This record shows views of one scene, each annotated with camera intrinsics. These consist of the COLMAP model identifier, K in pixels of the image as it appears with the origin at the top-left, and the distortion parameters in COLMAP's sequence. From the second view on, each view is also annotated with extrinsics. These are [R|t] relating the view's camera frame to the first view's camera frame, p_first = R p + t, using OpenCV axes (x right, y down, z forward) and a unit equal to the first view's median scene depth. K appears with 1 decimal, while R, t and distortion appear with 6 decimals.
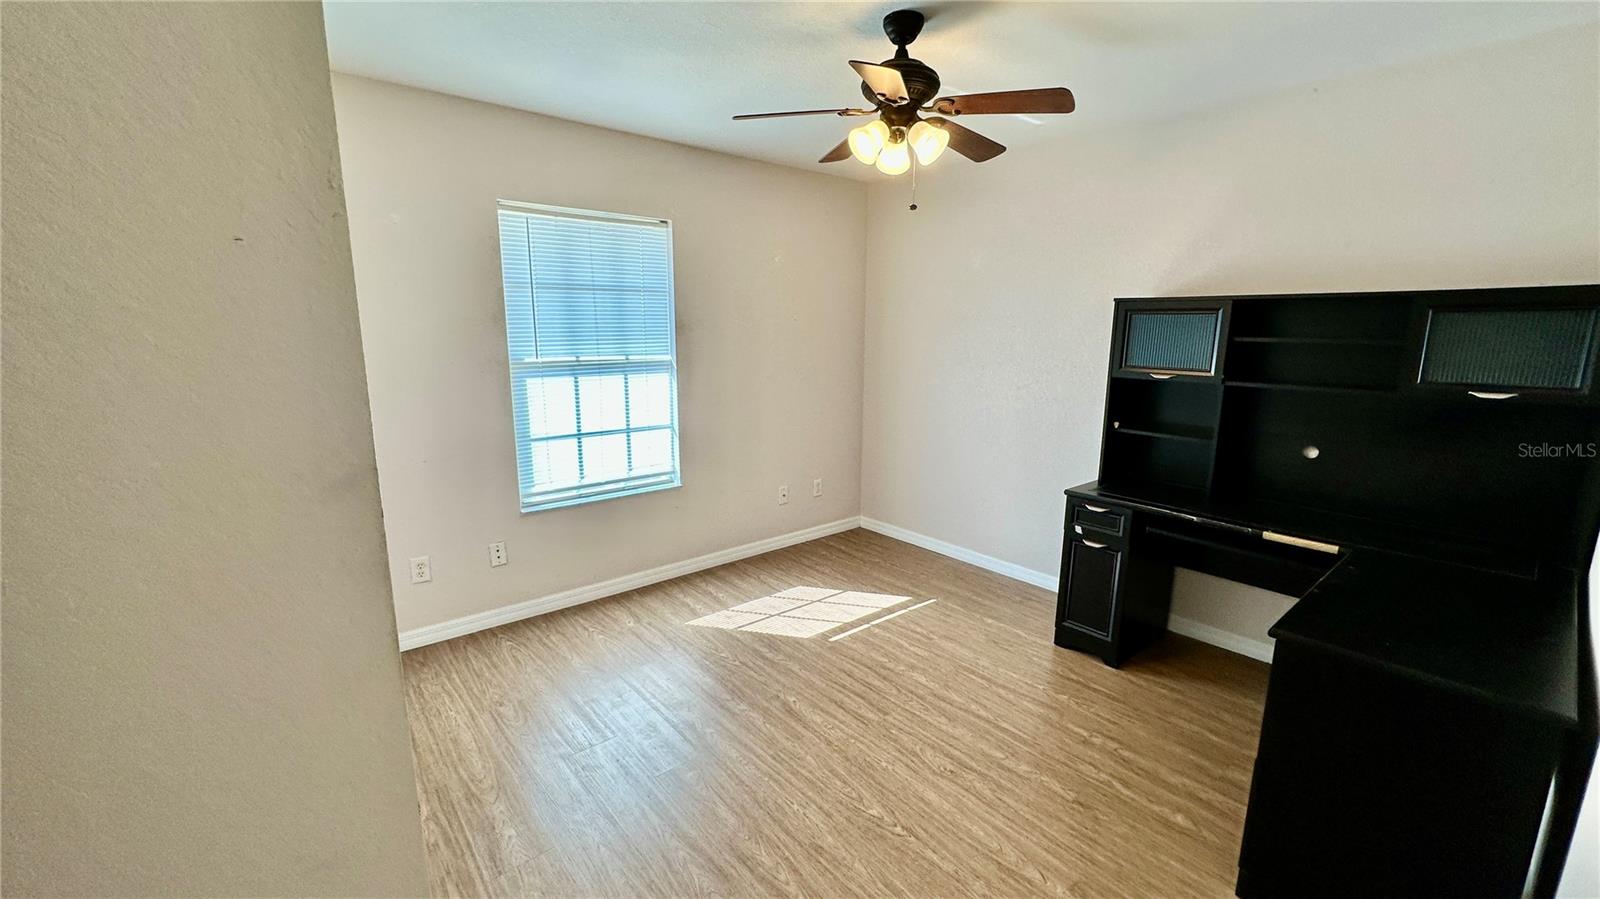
lens RADIAL K [[636.2, 0, 800.0], [0, 636.2, 449.5], [0, 0, 1]] dist [-0.002937, -0.000080]
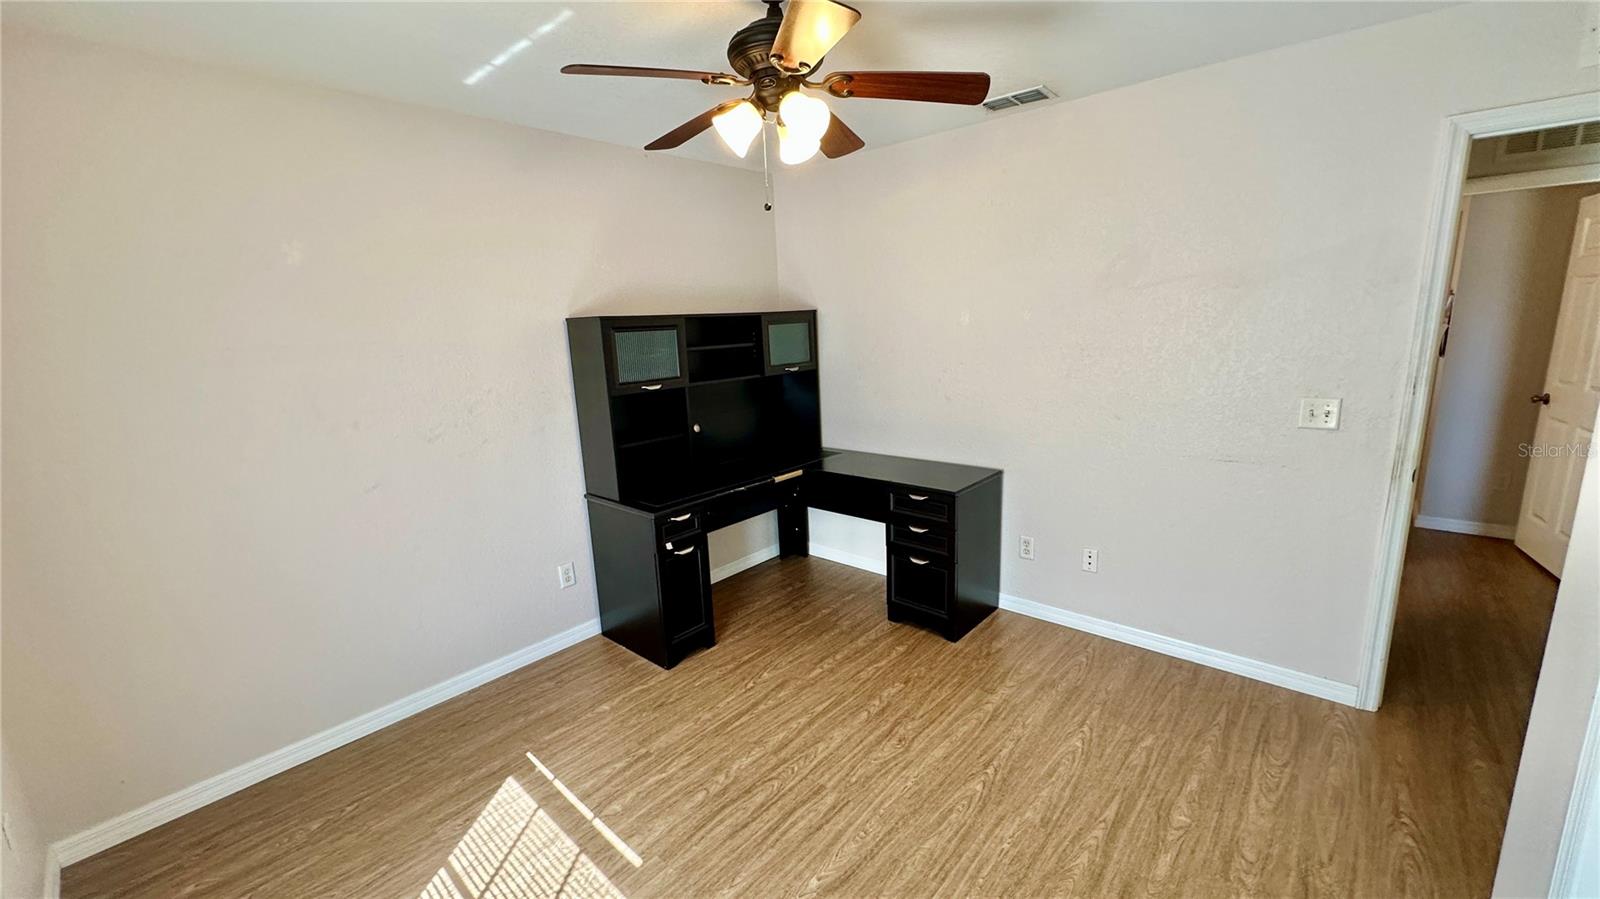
lens RADIAL K [[636.2, 0, 800.0], [0, 636.2, 449.5], [0, 0, 1]] dist [-0.002937, -0.000080]
pose [[-0.146134, -0.201967, 0.968429, -0.646381], [0.227517, 0.945835, 0.231587, -0.247401], [-0.962747, 0.254176, -0.092268, 1.041139]]
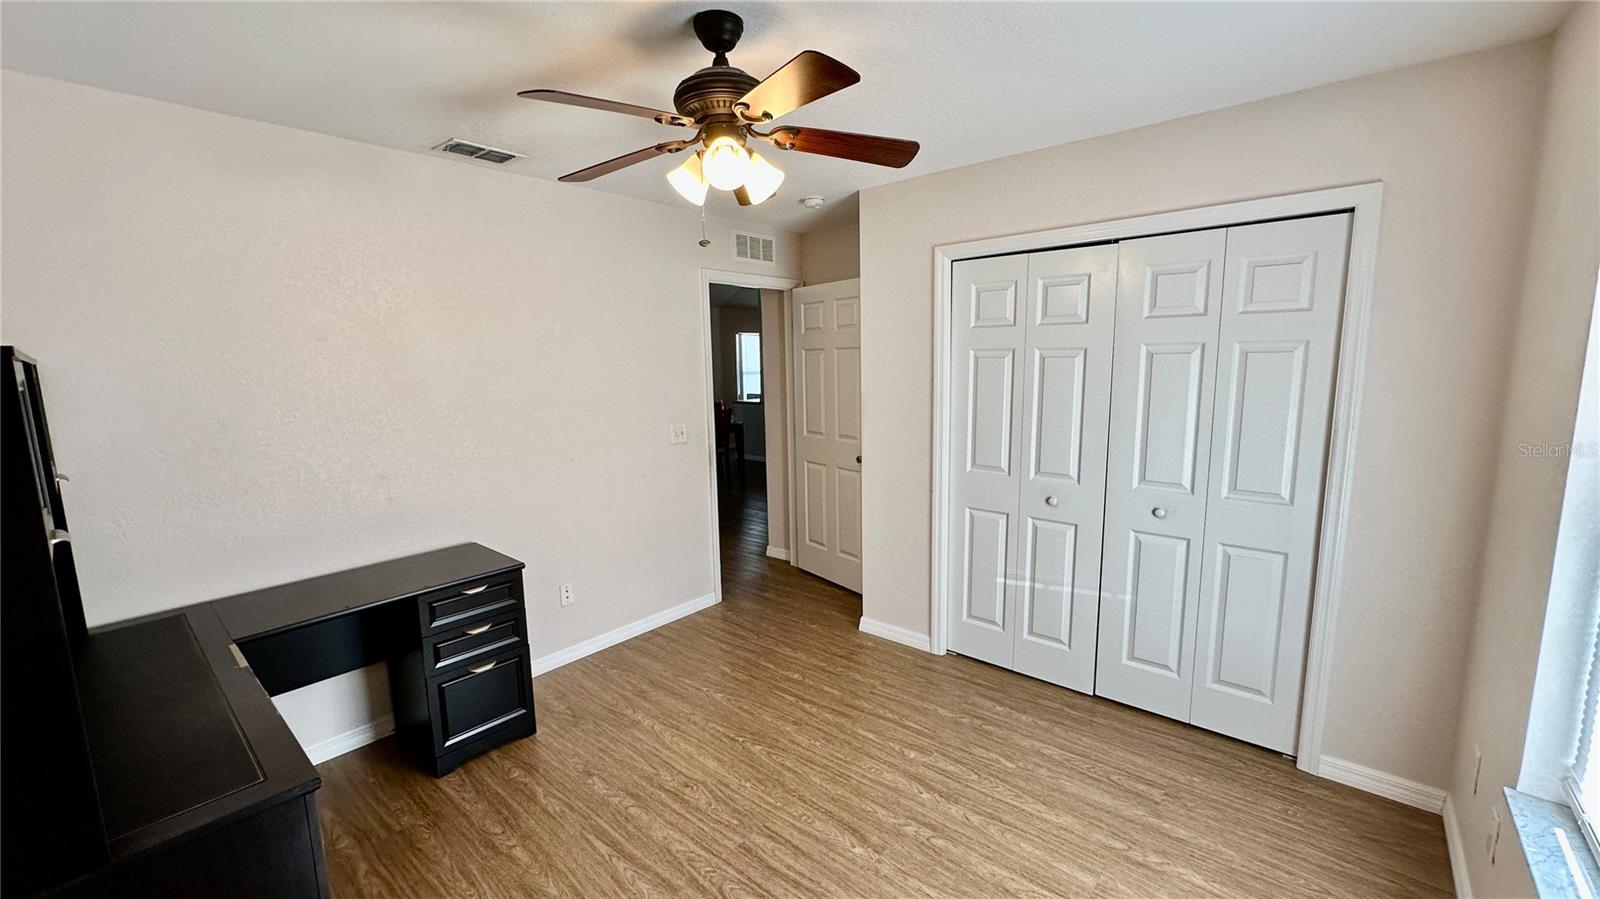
lens RADIAL K [[636.2, 0, 800.0], [0, 636.2, 449.5], [0, 0, 1]] dist [-0.002937, -0.000080]
pose [[-0.986529, 0.036163, -0.159541, 0.182766], [-0.017756, 0.945828, 0.324183, -0.369469], [0.162622, 0.322648, -0.932444, 1.706061]]
